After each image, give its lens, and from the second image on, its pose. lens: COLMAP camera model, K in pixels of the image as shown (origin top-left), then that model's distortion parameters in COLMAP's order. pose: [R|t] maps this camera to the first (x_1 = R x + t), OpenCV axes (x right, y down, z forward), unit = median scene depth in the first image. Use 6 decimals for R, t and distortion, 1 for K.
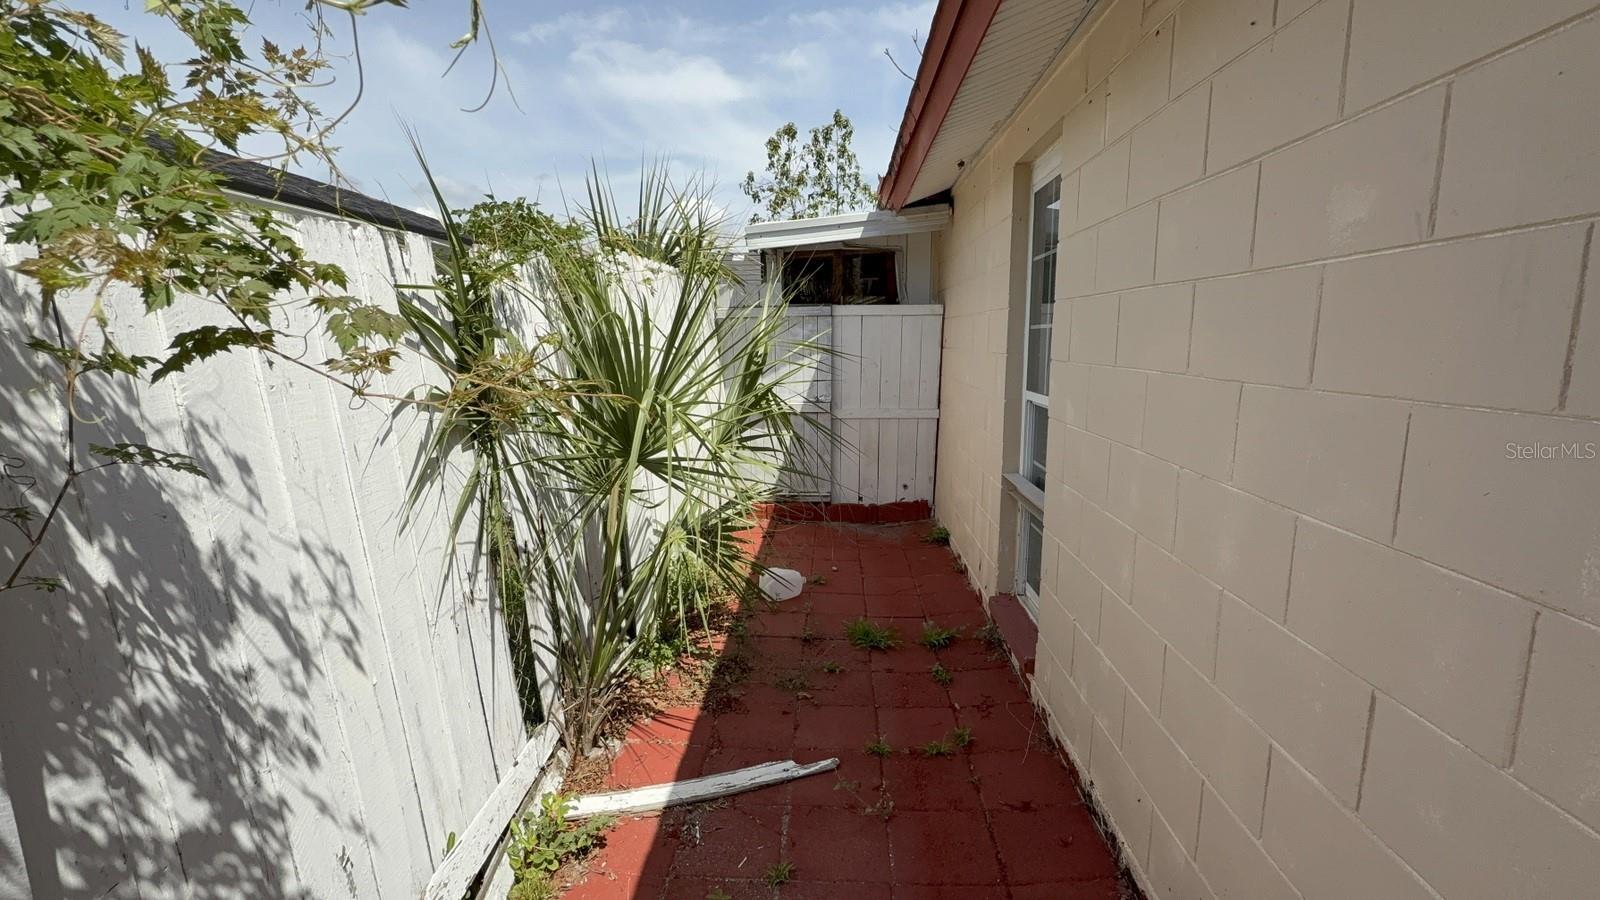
lens RADIAL K [[713.7, 0, 805.5], [0, 713.7, 454.2], [0, 0, 1]] dist [-0.001001, 0.000022]
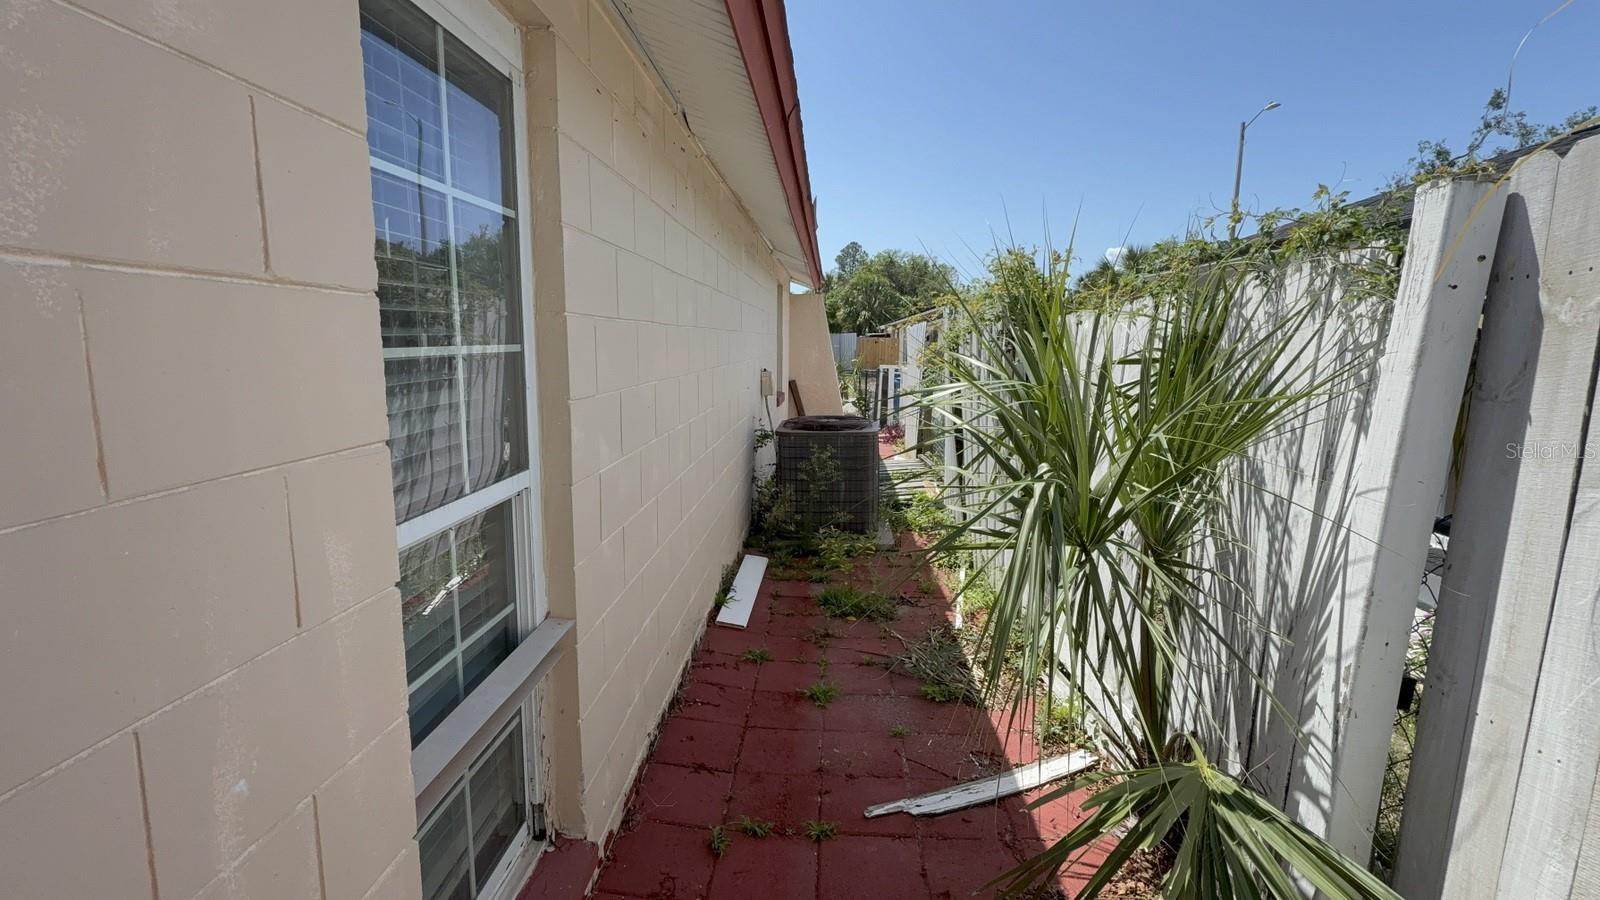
lens RADIAL K [[713.7, 0, 805.5], [0, 713.7, 454.2], [0, 0, 1]] dist [-0.001001, 0.000022]
pose [[-0.999868, -0.012046, -0.010891, 0.071446], [-0.014873, 0.948522, 0.316362, -0.162654], [0.006519, 0.316482, -0.948576, 0.872195]]
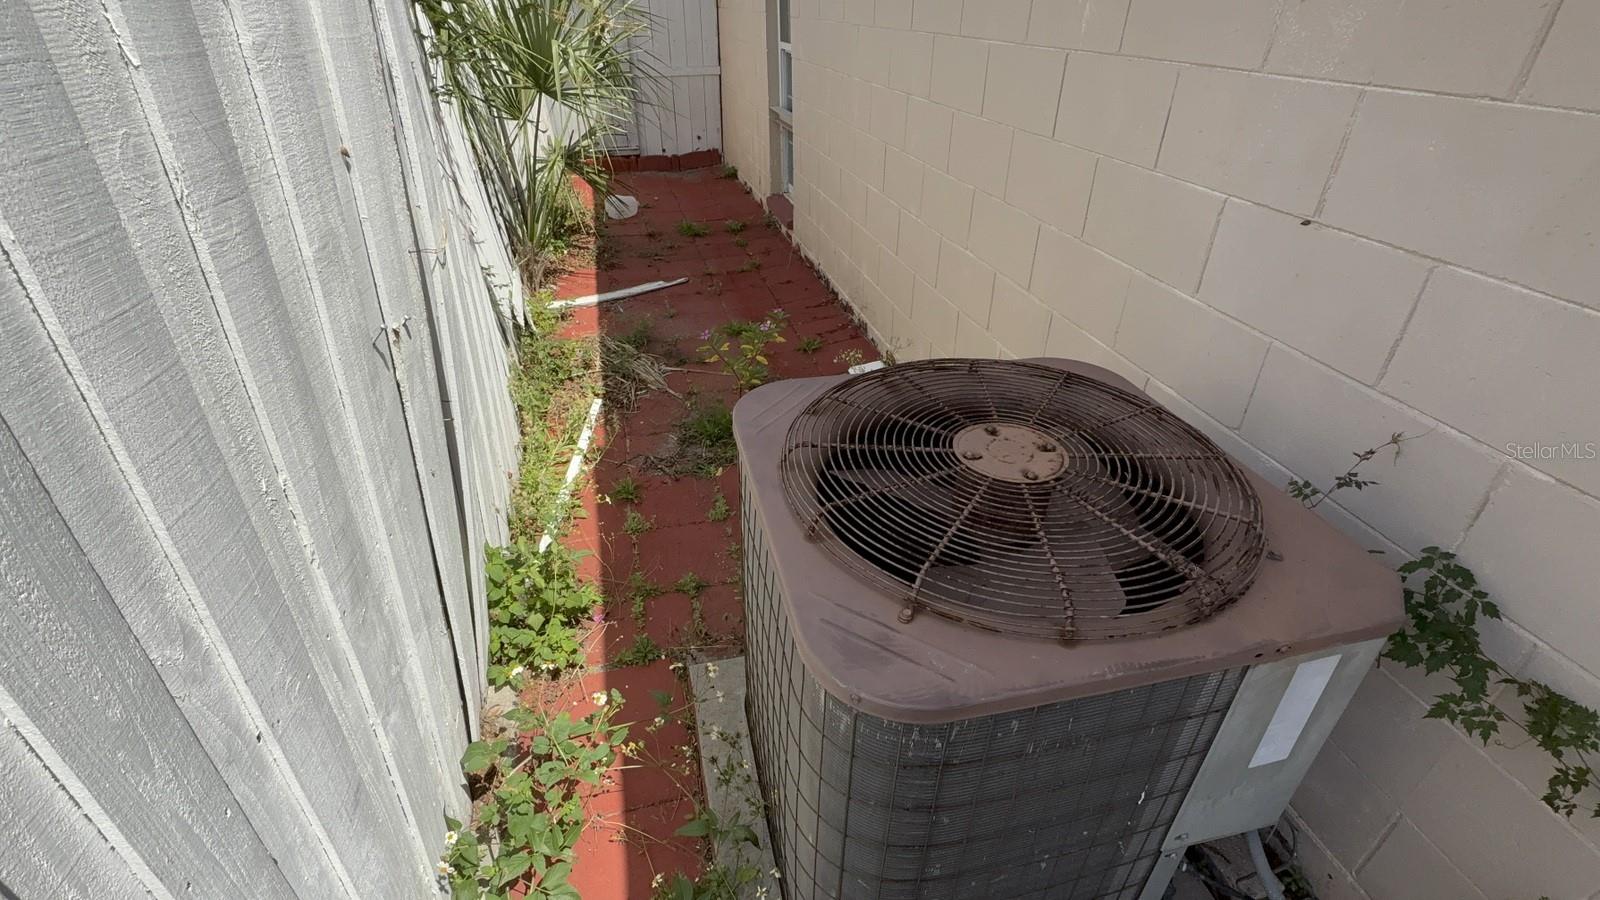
lens RADIAL K [[713.7, 0, 805.5], [0, 713.7, 454.2], [0, 0, 1]] dist [-0.001001, 0.000022]
pose [[0.954540, -0.159304, 0.251944, -0.094842], [0.045990, 0.913800, 0.403551, 0.061949], [-0.294514, -0.373619, 0.879585, -0.403126]]
